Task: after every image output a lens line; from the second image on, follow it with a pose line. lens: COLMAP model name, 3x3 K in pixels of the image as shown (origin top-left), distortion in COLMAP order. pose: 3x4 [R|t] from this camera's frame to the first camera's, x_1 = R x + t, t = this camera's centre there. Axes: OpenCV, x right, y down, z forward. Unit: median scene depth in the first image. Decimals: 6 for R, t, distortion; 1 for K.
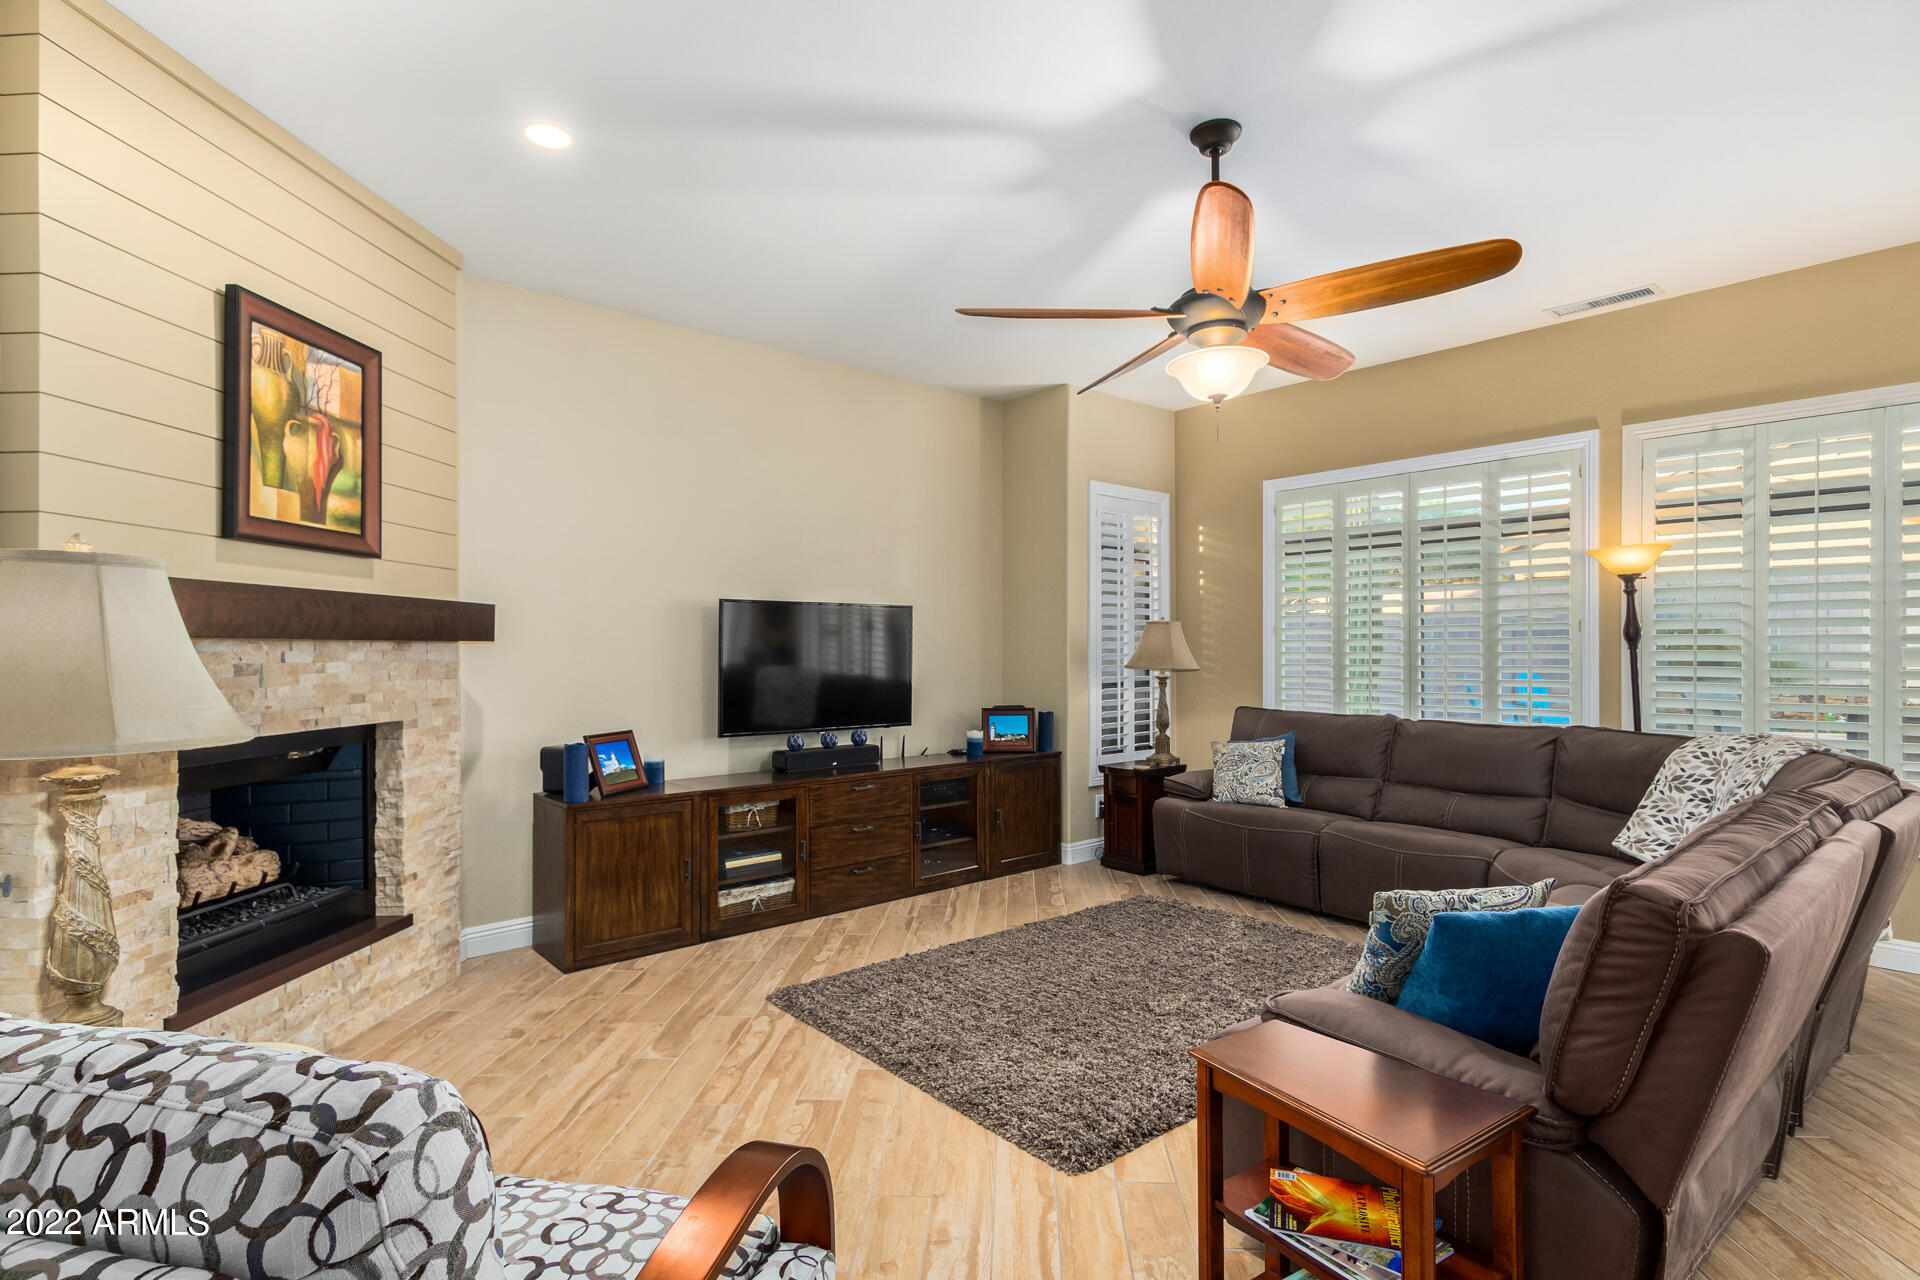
lens RADIAL K [[884.5, 0, 959.7], [0, 884.5, 641.5], [0, 0, 1]] dist [-0.004842, 0.000419]
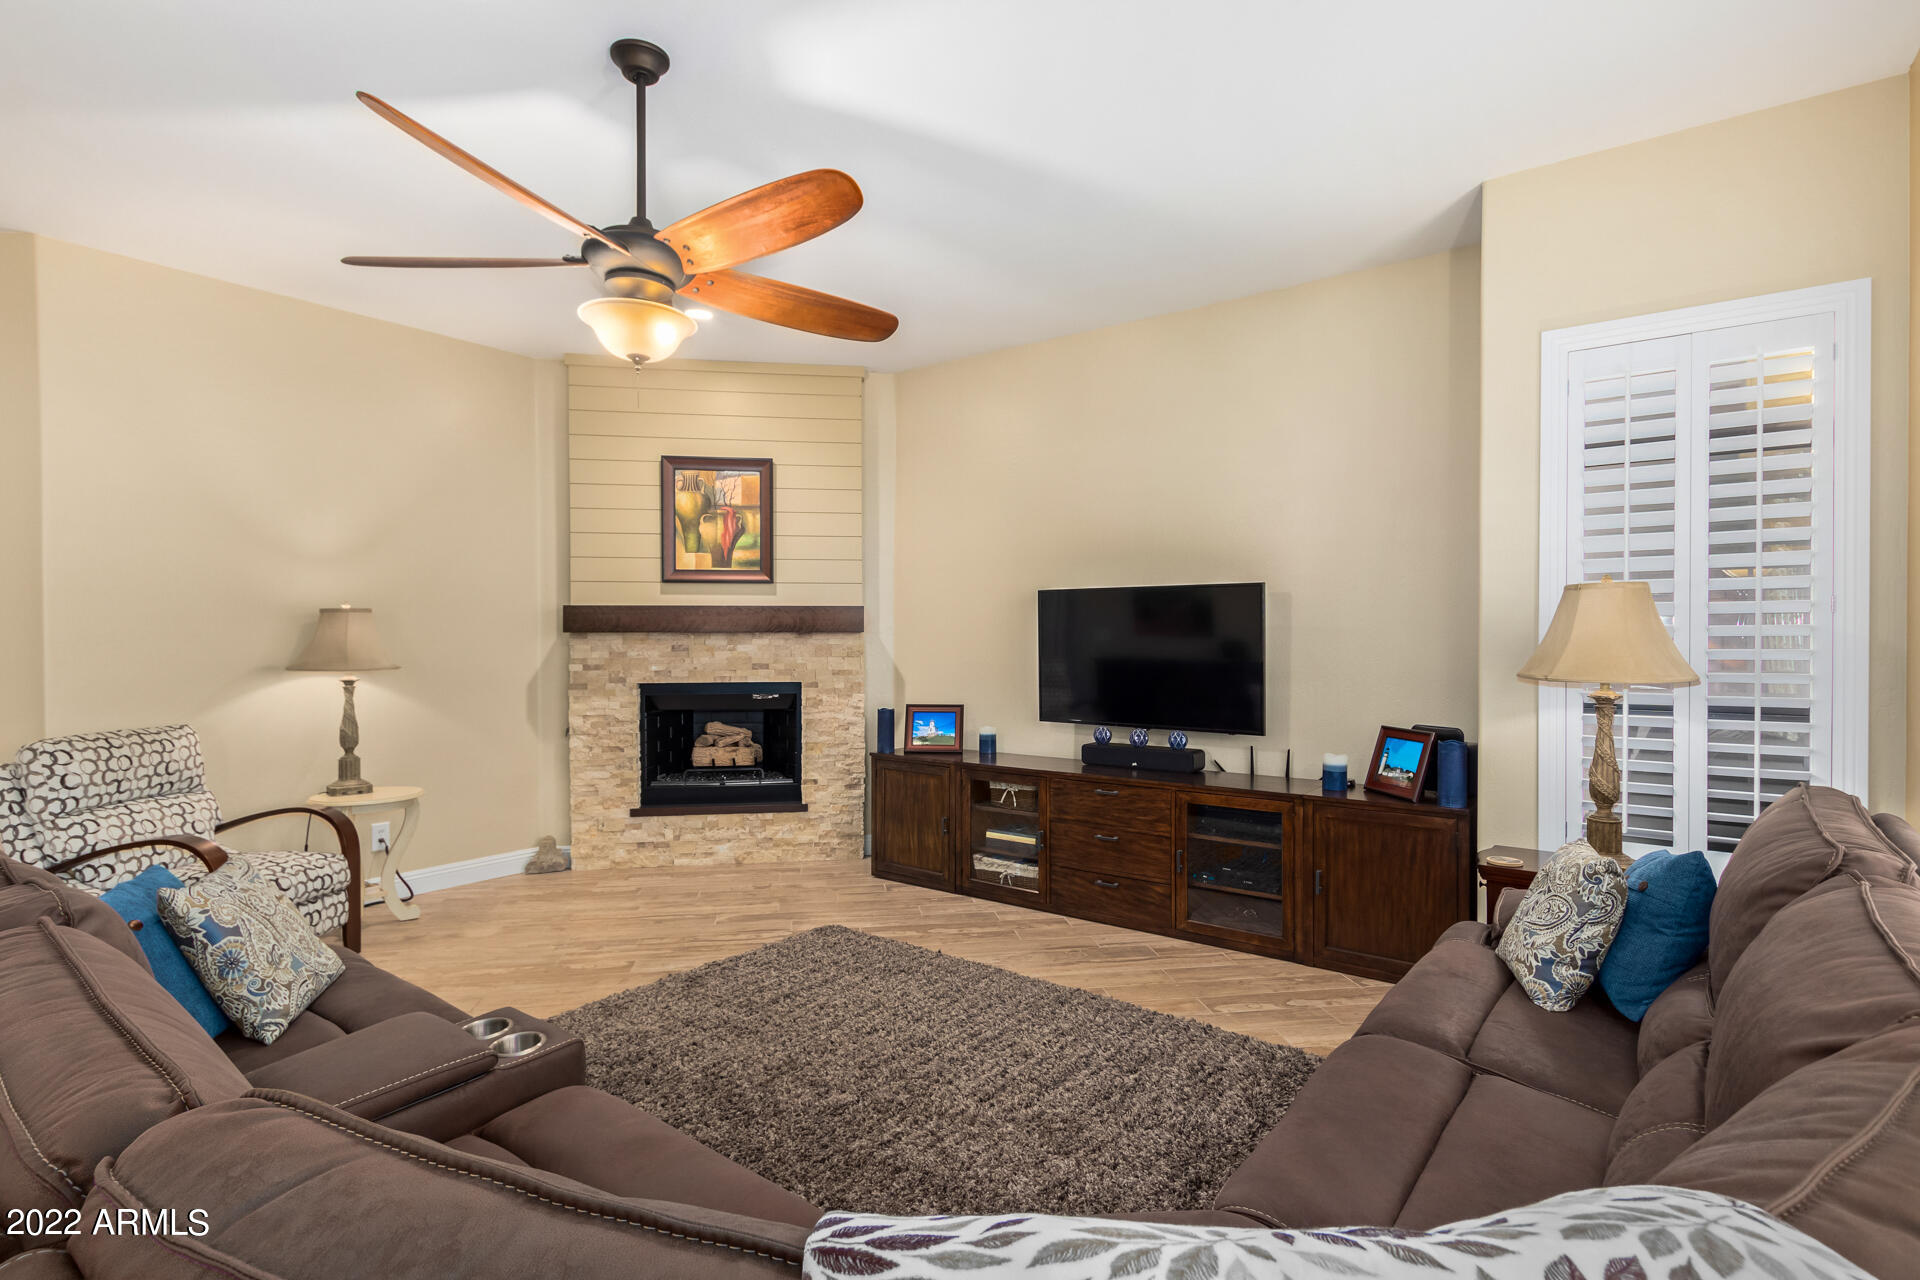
lens RADIAL K [[884.5, 0, 959.8], [0, 884.5, 642.7], [0, 0, 1]] dist [-0.004842, 0.000419]
pose [[0.265946, 0.008254, -0.963953, 1.032119], [0.007156, 0.999919, 0.010536, 0.003344], [0.963961, -0.009700, 0.265865, 0.886051]]
